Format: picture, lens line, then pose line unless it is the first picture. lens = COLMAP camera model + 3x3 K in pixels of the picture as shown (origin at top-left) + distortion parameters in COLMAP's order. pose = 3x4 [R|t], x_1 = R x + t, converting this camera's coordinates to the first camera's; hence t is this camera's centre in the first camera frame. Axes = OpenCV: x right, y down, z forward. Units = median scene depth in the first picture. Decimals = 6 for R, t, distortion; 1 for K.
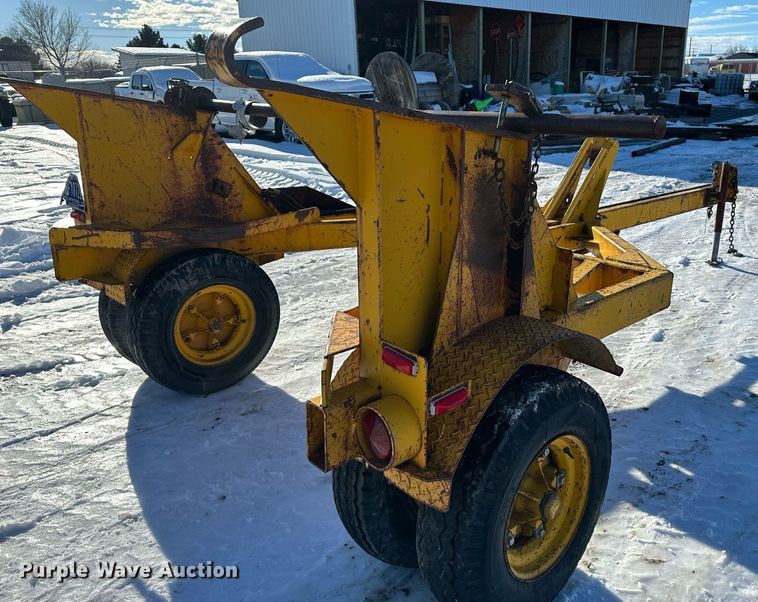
lens RADIAL K [[611.8, 0, 446.5], [0, 611.8, 284.4], [0, 0, 1]] dist [0.043754, -0.059270]
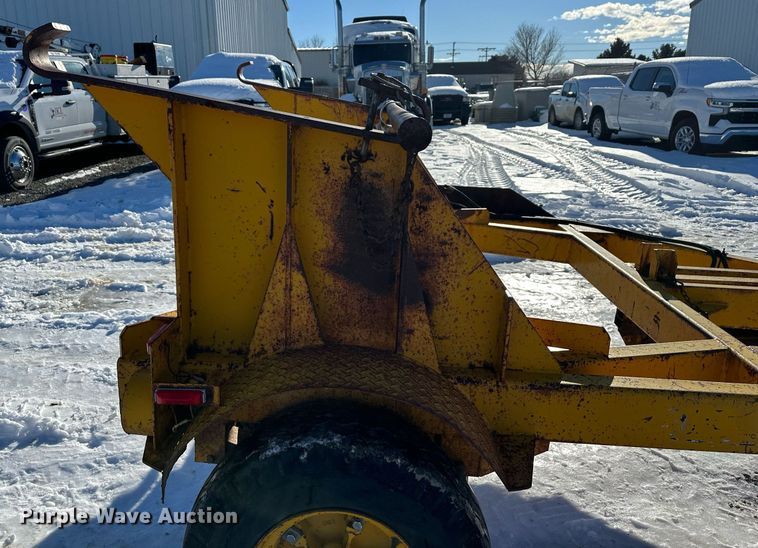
lens RADIAL K [[585.3, 0, 350.8], [0, 585.3, 237.6], [0, 0, 1]] dist [0.021798, -0.008257]
pose [[0.661192, 0.183733, -0.727370, 0.361001], [-0.235871, 0.971292, 0.030937, -0.064271], [0.712173, 0.151110, 0.685548, 0.229750]]
